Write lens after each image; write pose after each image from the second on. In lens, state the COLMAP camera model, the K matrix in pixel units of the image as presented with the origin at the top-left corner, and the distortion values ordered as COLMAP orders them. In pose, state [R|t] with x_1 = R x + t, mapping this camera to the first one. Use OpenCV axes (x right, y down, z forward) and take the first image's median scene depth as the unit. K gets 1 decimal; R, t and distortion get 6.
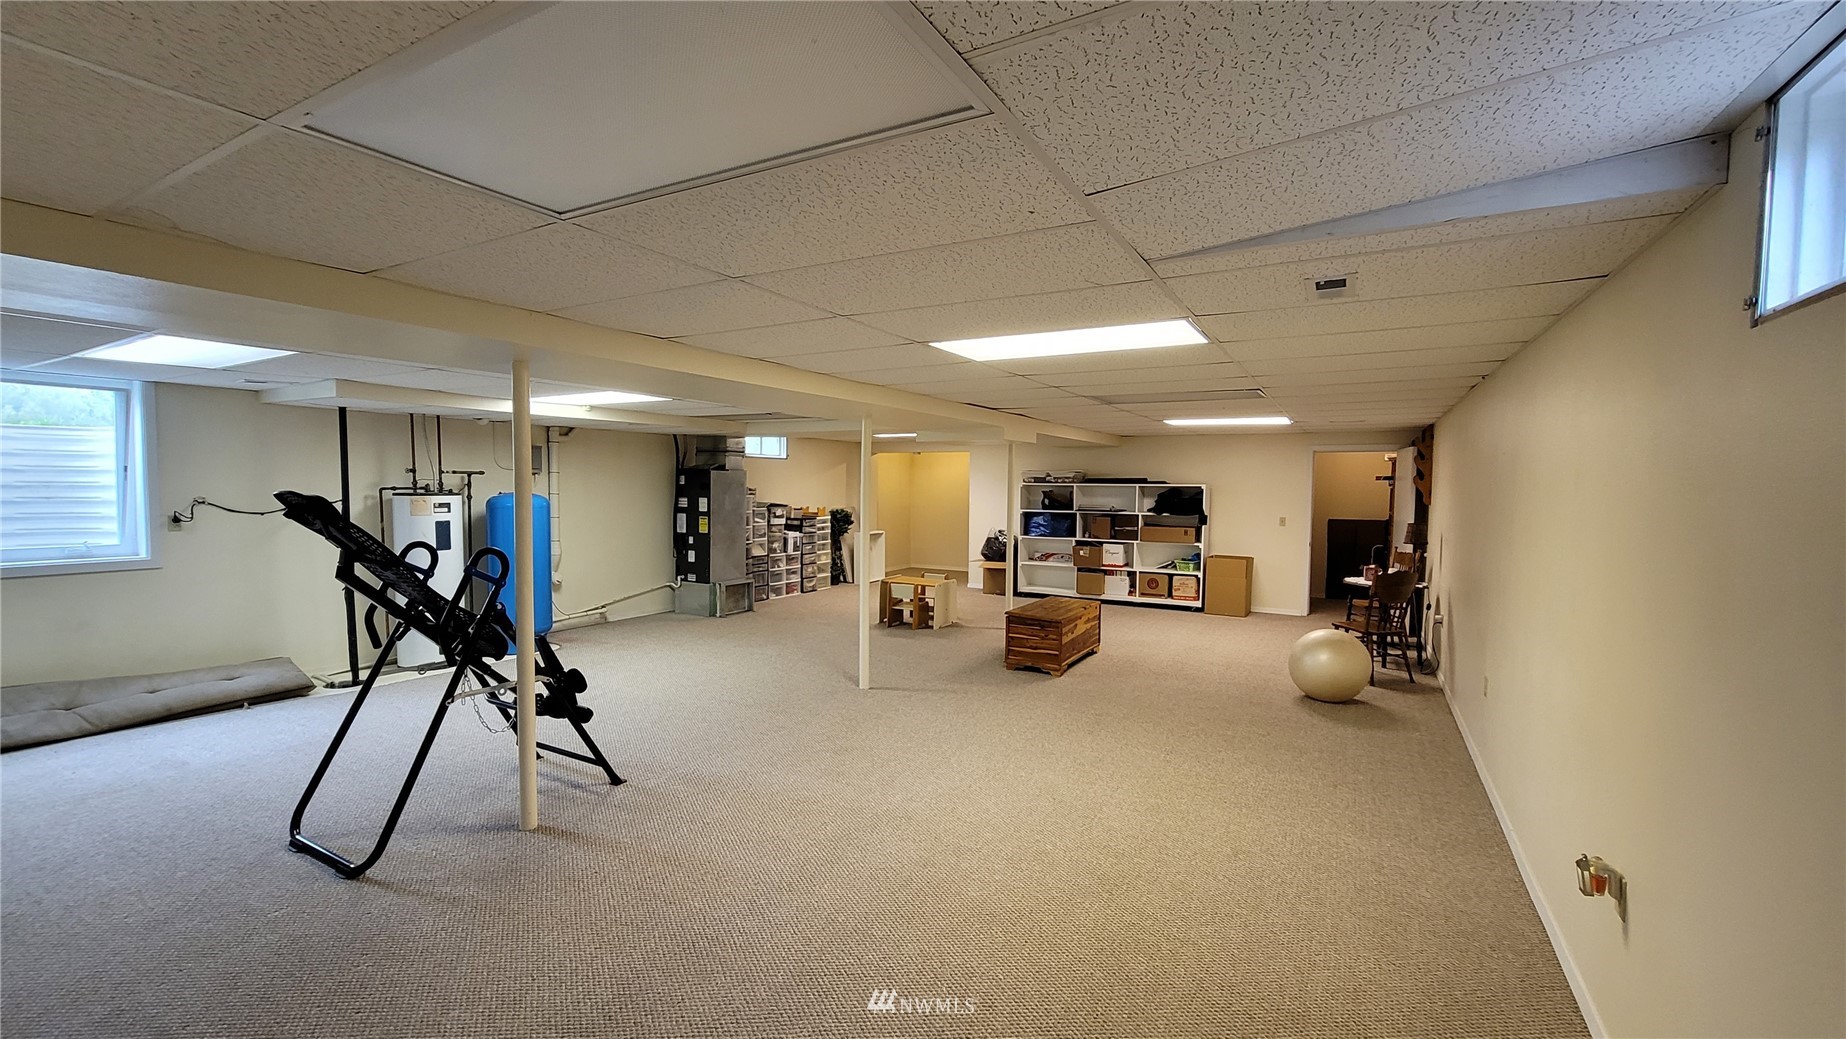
lens RADIAL K [[758.9, 0, 925.4], [0, 758.9, 517.1], [0, 0, 1]] dist [-0.002012, 0.000509]
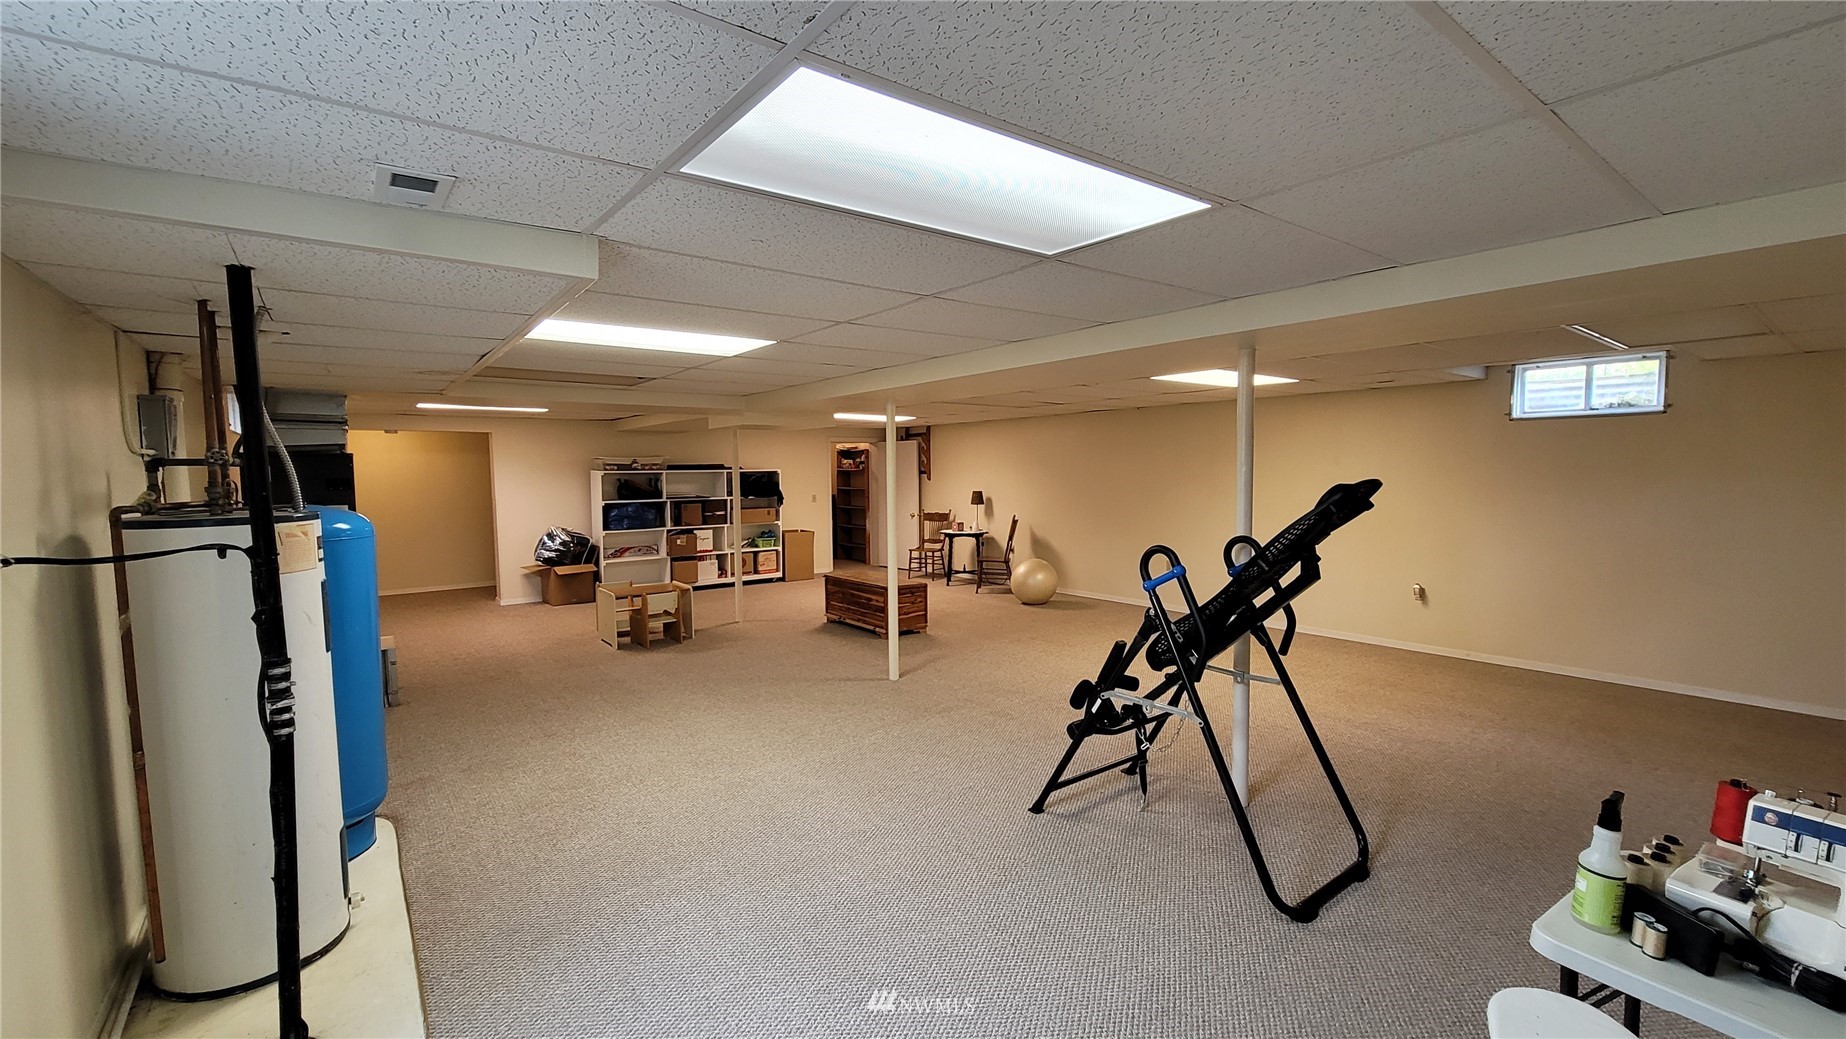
lens RADIAL K [[758.9, 0, 916.1], [0, 758.9, 518.5], [0, 0, 1]] dist [-0.002012, 0.000509]
pose [[0.386713, -0.074868, 0.919156, -0.571110], [0.055911, 0.996769, 0.057666, -0.021801], [-0.920504, 0.029091, 0.389649, 0.350436]]
